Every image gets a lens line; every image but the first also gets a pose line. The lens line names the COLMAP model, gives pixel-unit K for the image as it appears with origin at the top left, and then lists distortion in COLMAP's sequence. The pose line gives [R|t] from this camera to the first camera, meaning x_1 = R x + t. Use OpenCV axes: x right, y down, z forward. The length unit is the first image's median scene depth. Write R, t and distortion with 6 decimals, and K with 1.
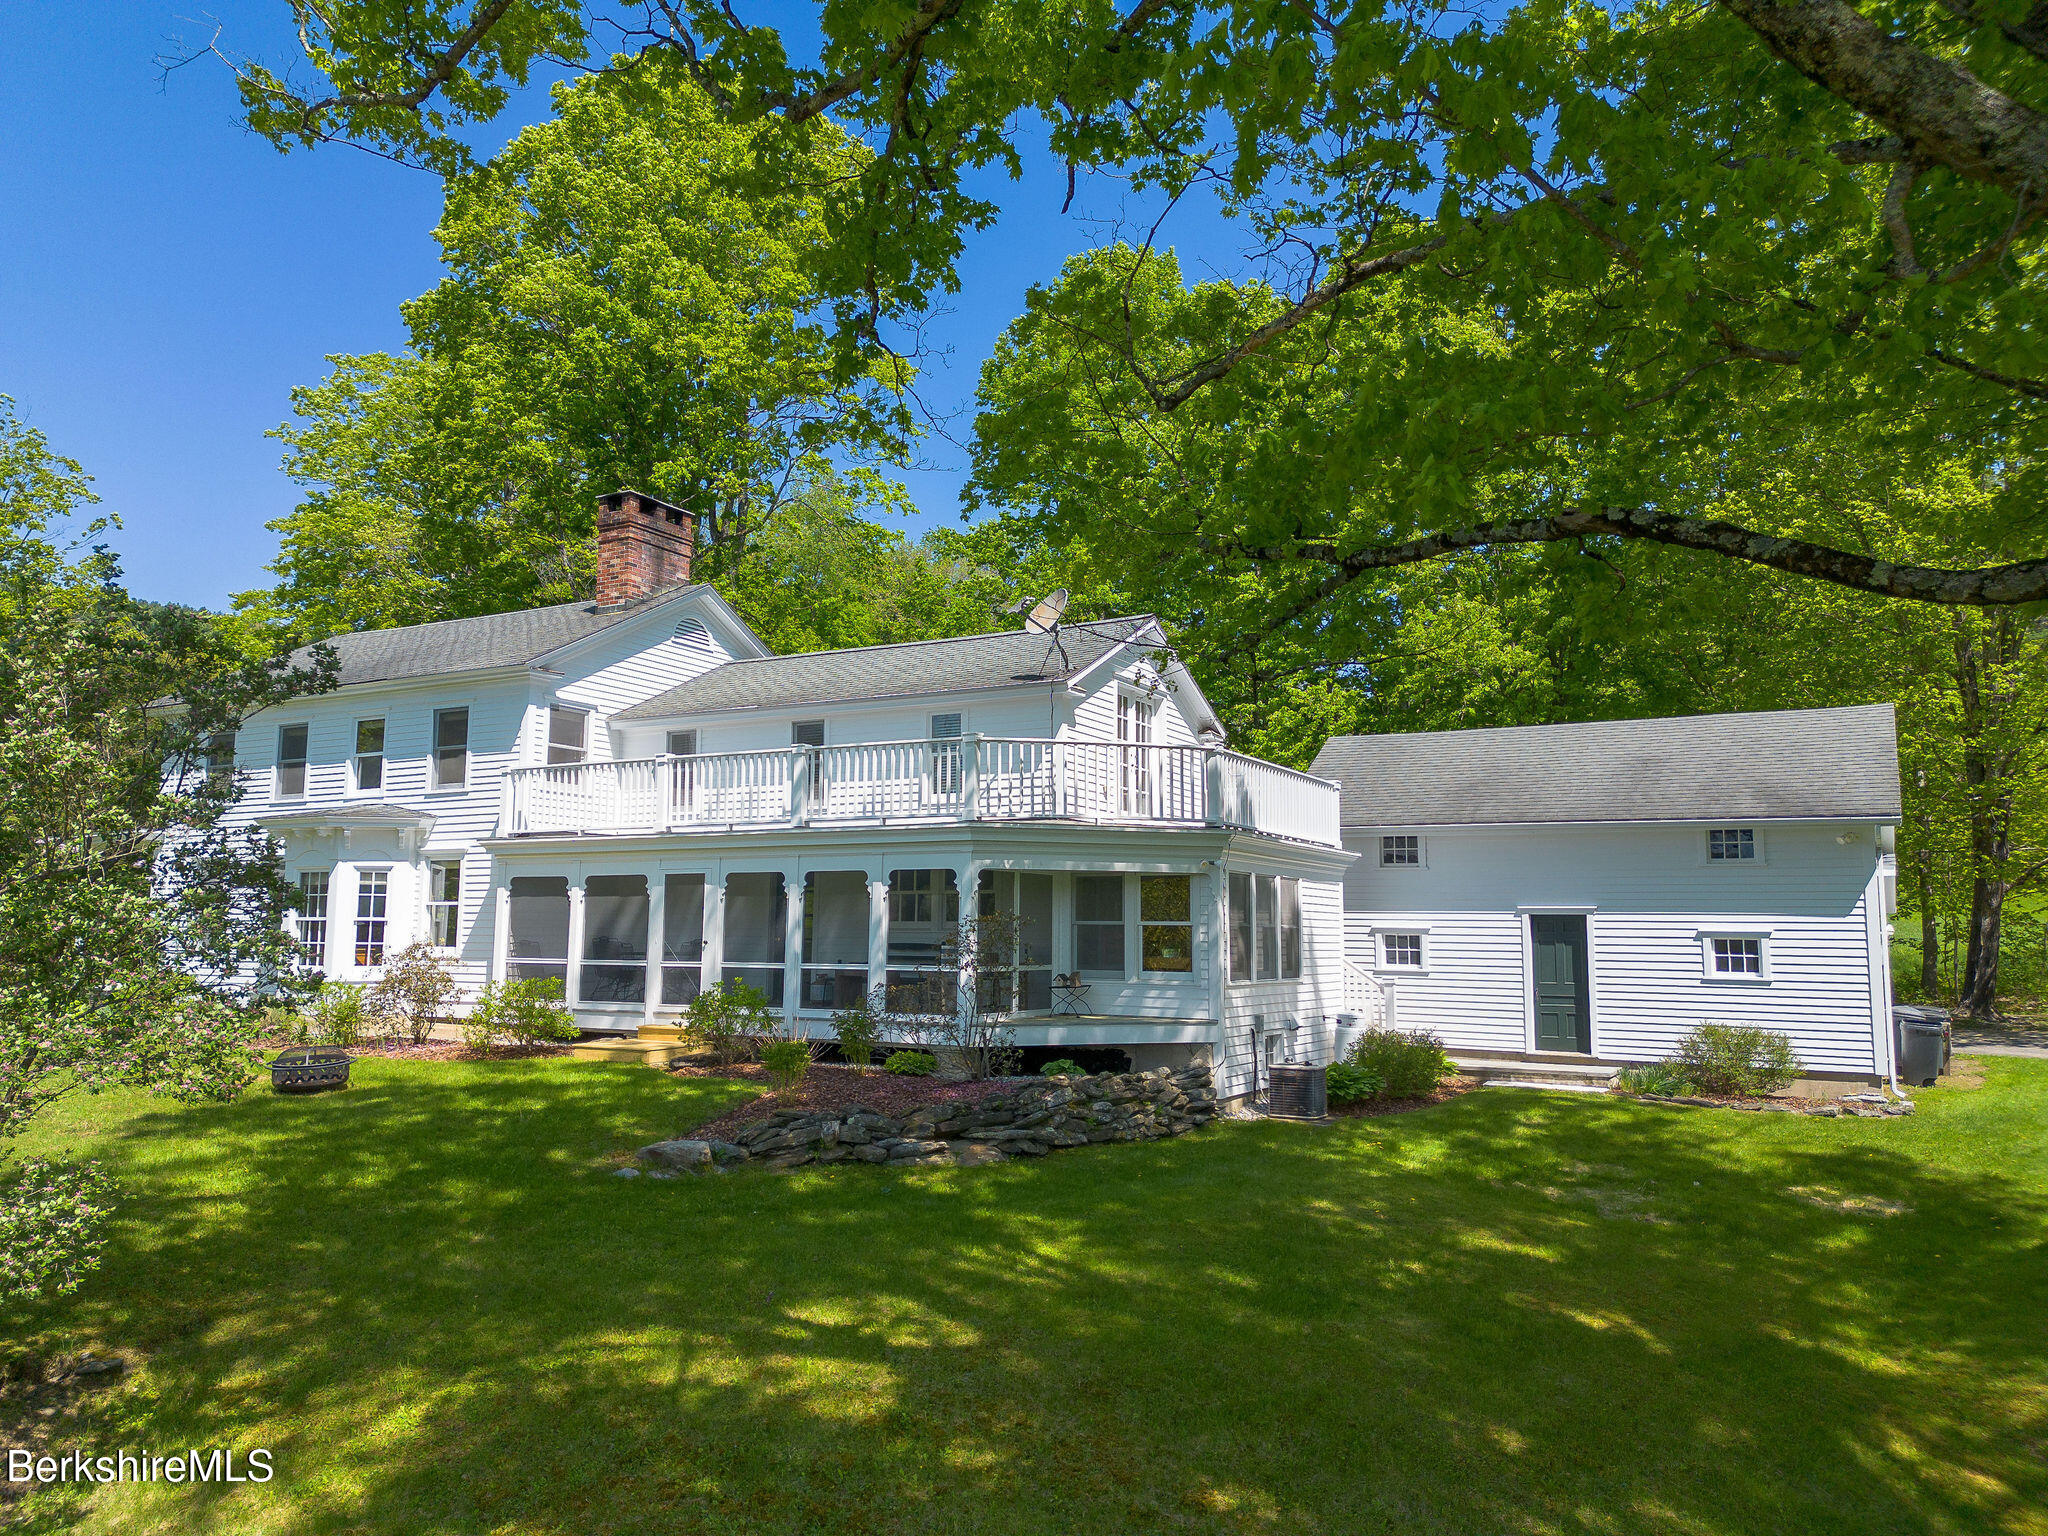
lens RADIAL K [[1432.6, 0, 1034.7], [0, 1432.6, 763.9], [0, 0, 1]] dist [0.060700, -0.044143]
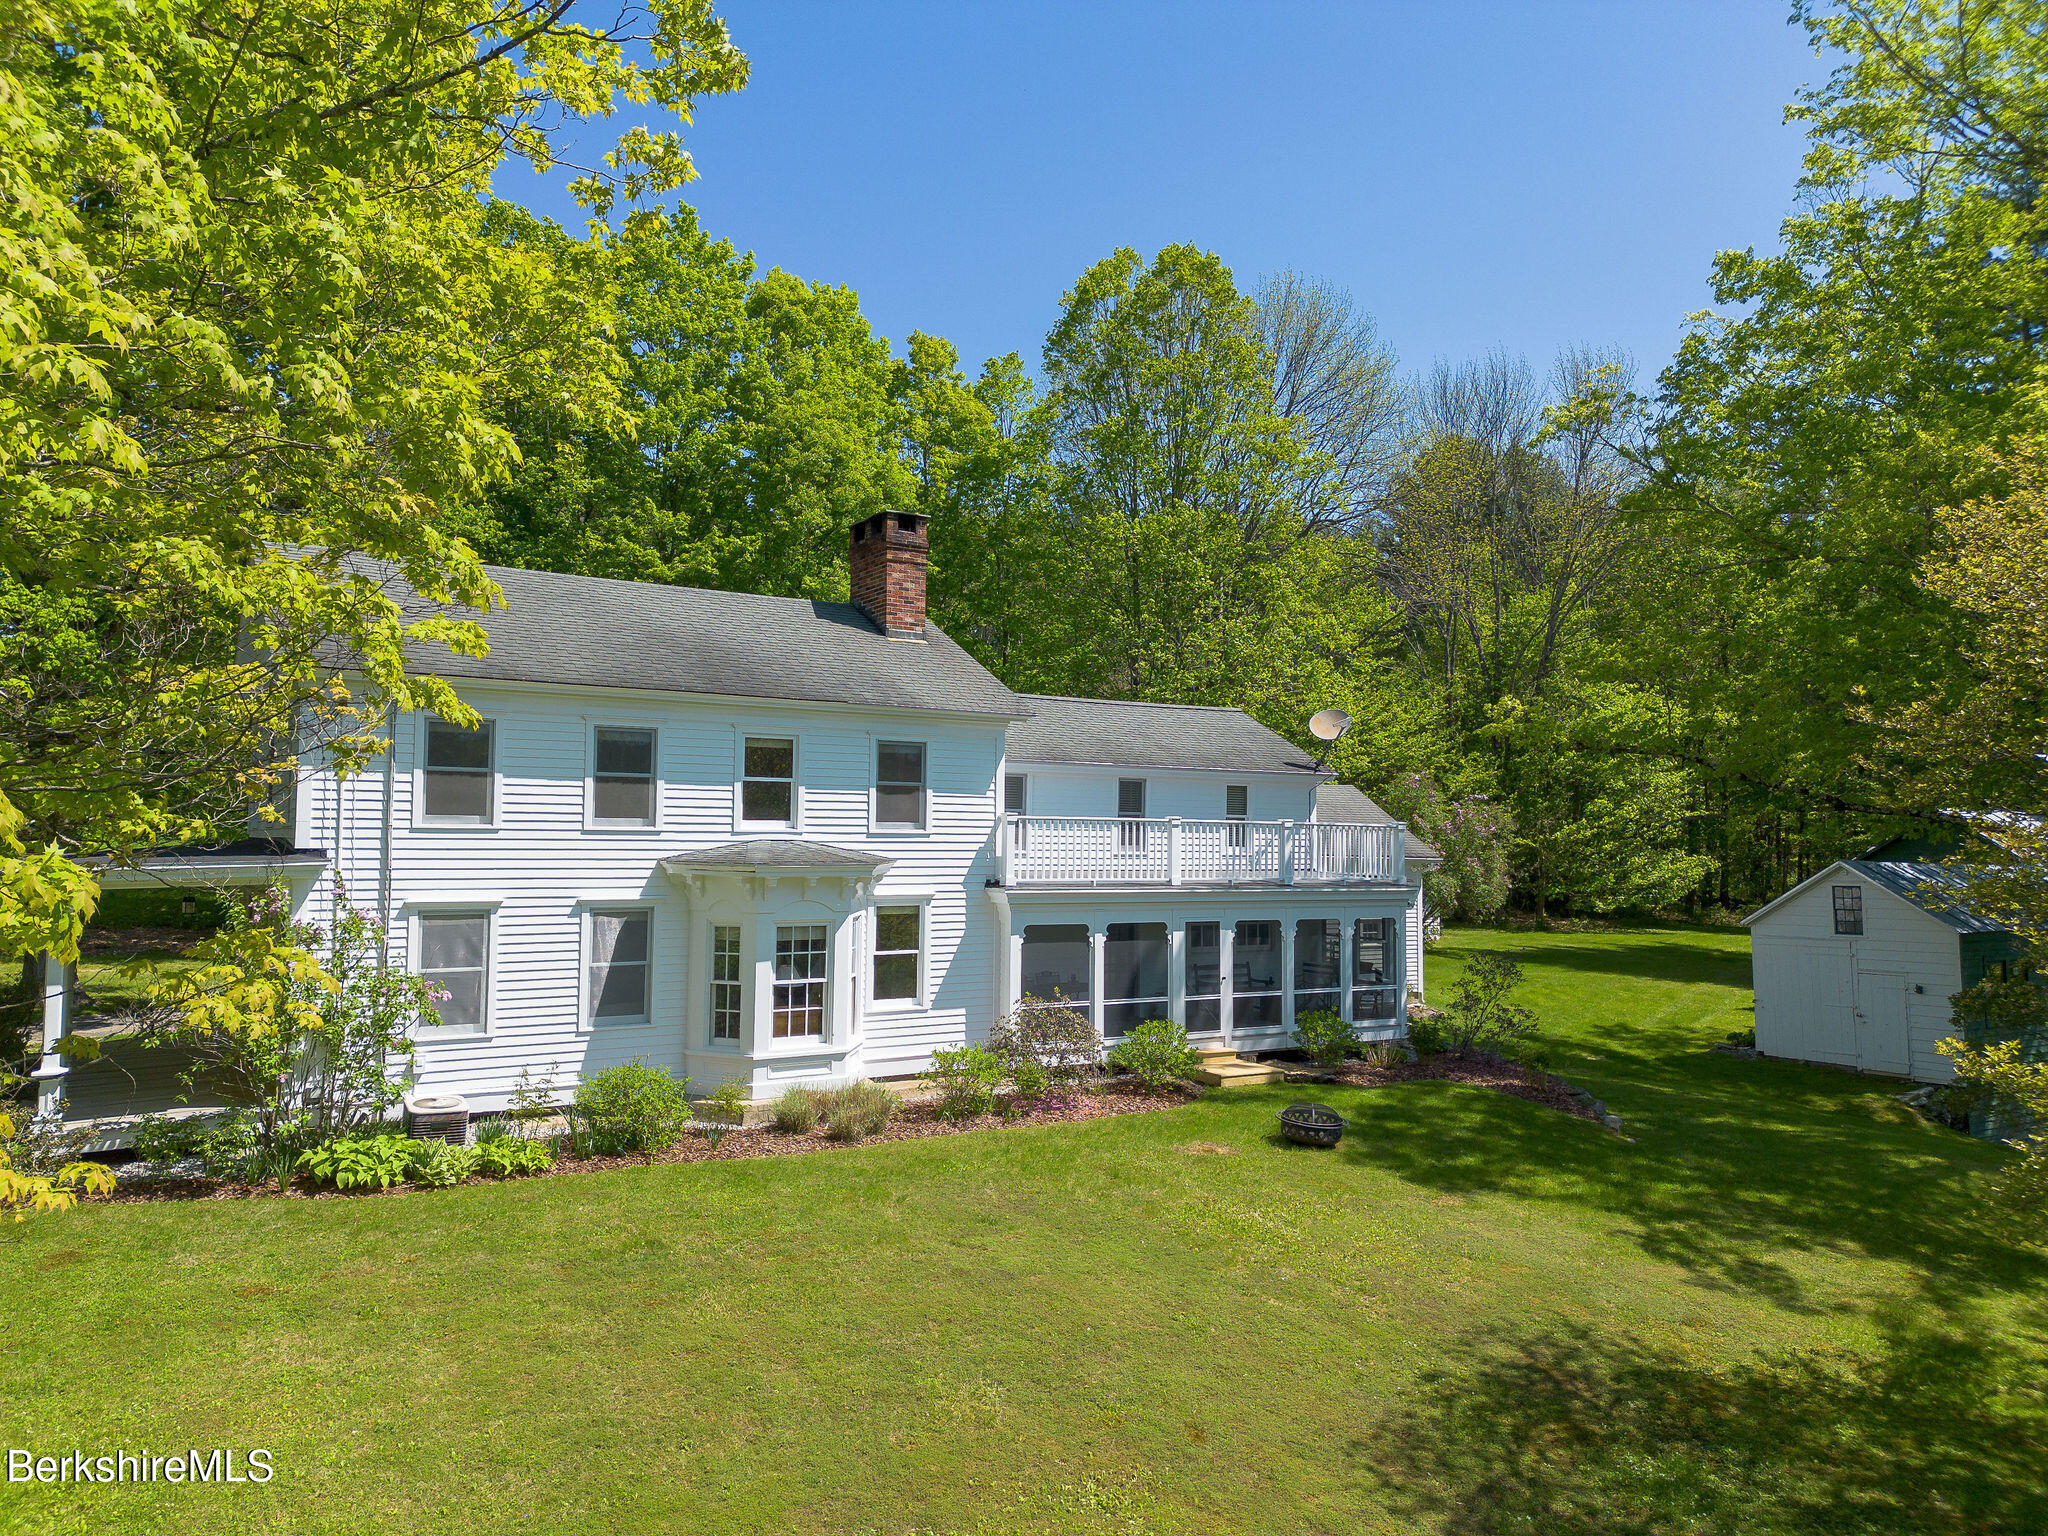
lens RADIAL K [[1432.6, 0, 1029.5], [0, 1432.6, 764.0], [0, 0, 1]] dist [0.060700, -0.044143]
pose [[0.472611, 0.065654, 0.878822, -1.343632], [-0.091163, 0.995513, -0.025347, -0.009479], [-0.876543, -0.068137, 0.476476, 0.564488]]
